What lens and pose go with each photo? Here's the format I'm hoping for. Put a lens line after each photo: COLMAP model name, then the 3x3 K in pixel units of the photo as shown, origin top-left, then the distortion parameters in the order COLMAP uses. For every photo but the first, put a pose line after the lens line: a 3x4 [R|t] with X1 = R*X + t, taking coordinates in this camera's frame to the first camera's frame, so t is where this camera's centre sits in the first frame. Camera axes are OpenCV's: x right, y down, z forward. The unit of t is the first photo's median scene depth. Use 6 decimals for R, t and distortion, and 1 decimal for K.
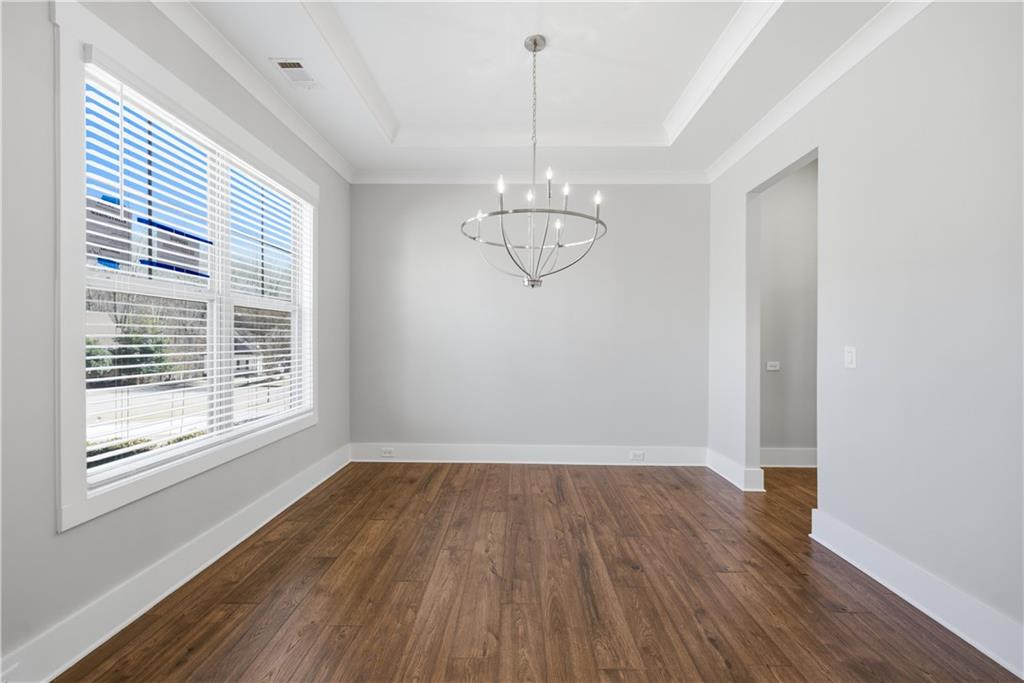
lens RADIAL K [[415.8, 0, 506.6], [0, 415.8, 338.9], [0, 0, 1]] dist [0.000080, 0.005469]
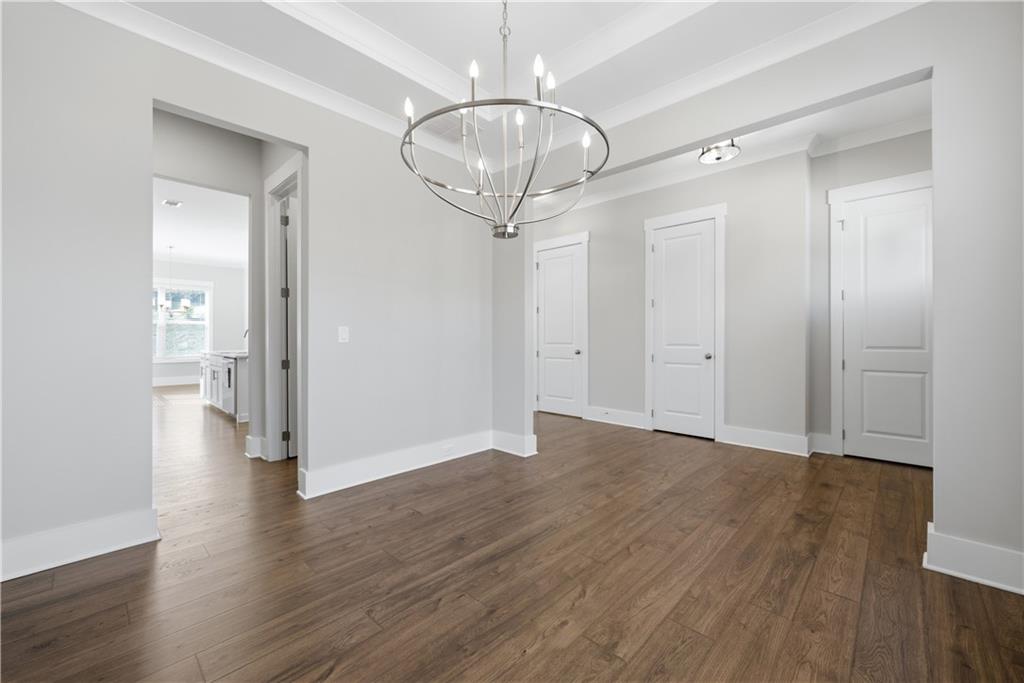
lens RADIAL K [[415.8, 0, 506.6], [0, 415.8, 338.9], [0, 0, 1]] dist [0.000080, 0.005469]
pose [[-0.741494, -0.009000, 0.670899, -0.463057], [-0.008595, 0.999955, 0.003915, 0.048577], [-0.670904, -0.002863, -0.741538, 1.693896]]
